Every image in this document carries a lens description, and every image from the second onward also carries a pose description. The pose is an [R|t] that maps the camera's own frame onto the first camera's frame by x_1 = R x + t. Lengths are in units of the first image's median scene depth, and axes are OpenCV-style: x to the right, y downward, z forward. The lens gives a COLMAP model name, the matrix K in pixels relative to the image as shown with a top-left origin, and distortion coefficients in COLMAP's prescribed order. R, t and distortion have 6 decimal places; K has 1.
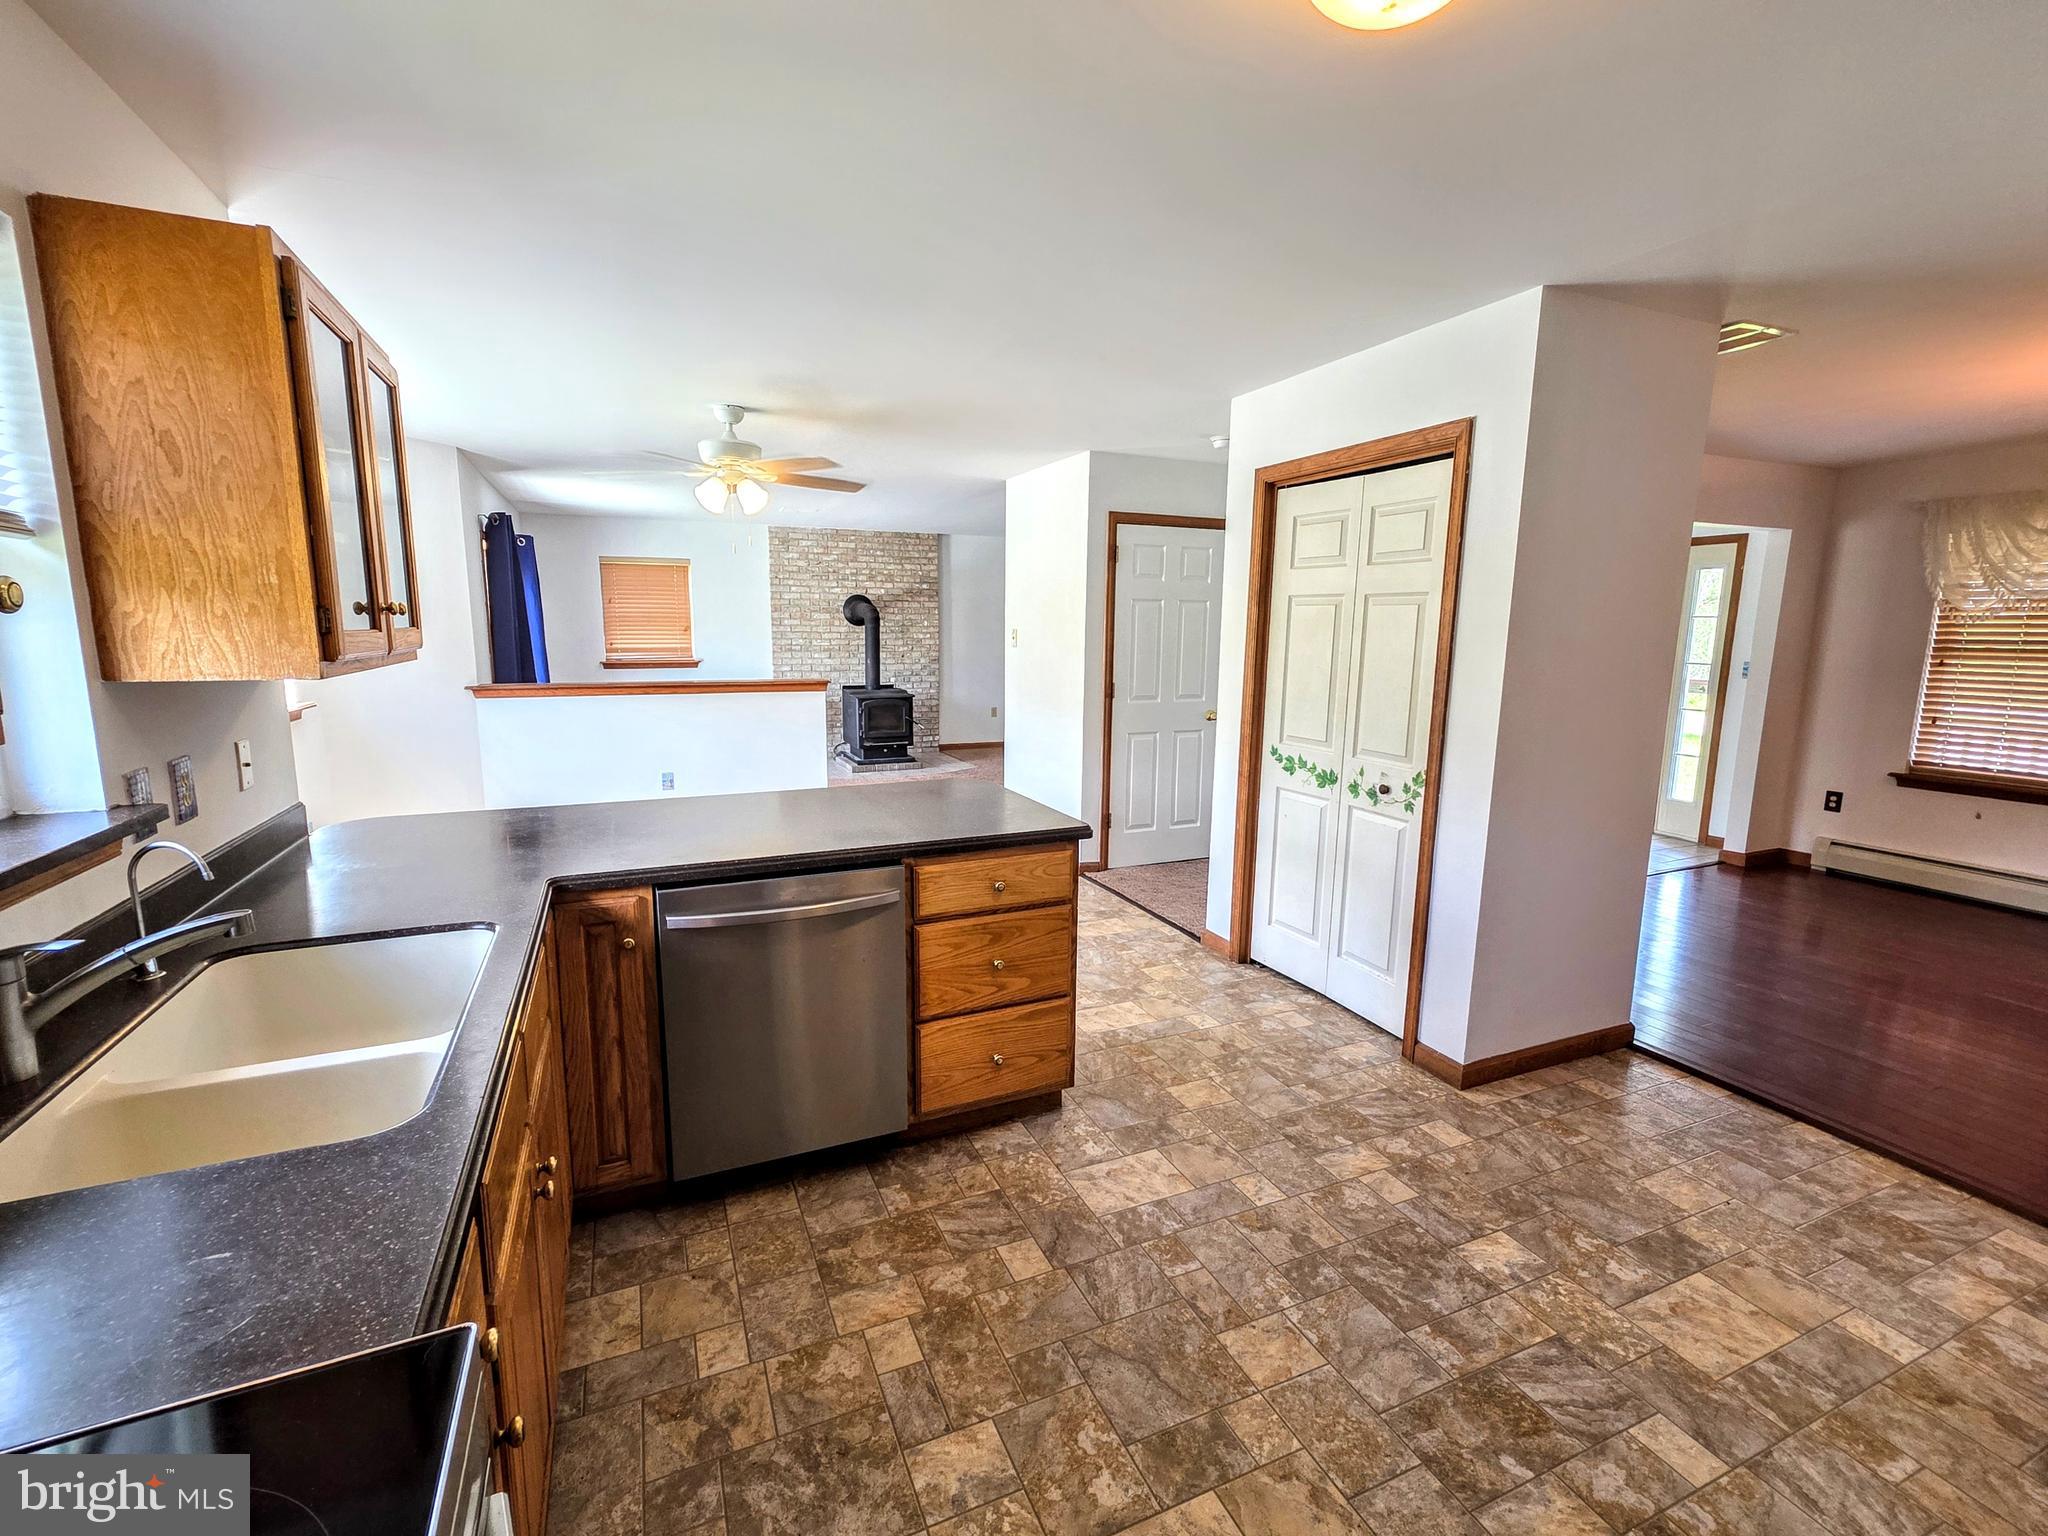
lens RADIAL K [[895.1, 0, 1021.9], [0, 895.1, 754.8], [0, 0, 1]] dist [0.002085, 0.001636]
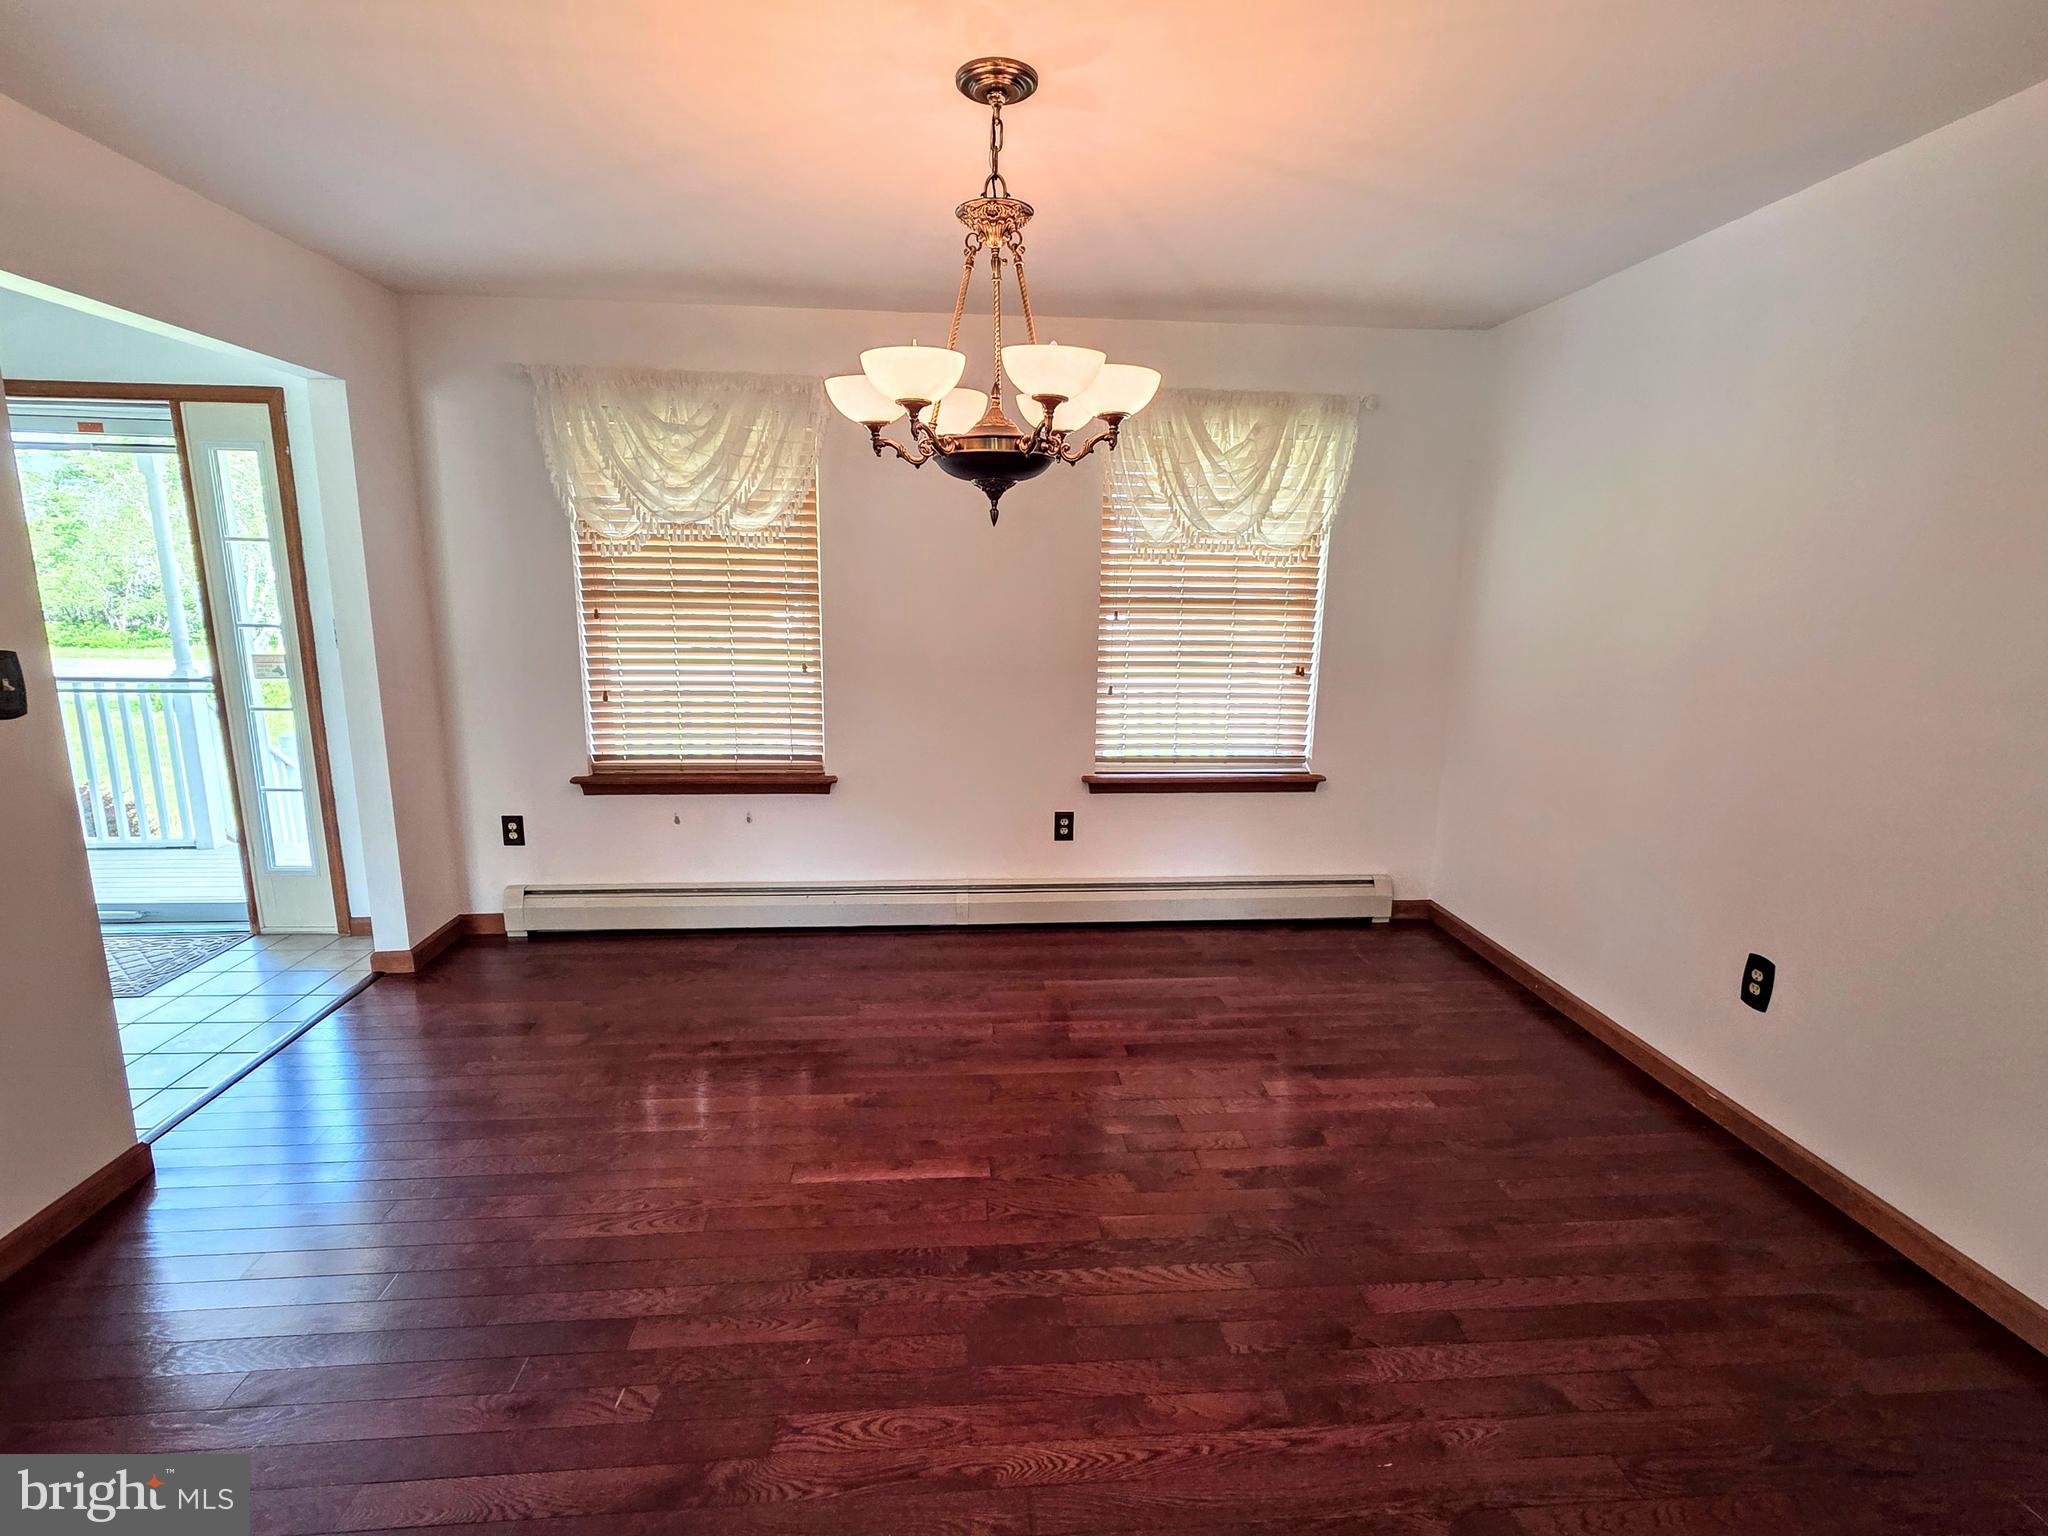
lens RADIAL K [[961.5, 0, 1032.7], [0, 961.5, 778.3], [0, 0, 1]] dist [0.004139, 0.001975]
pose [[0.318419, -0.201843, 0.926212, 0.396715], [0.127770, 0.977291, 0.169049, -0.057890], [-0.939300, 0.064514, 0.336977, 0.420841]]
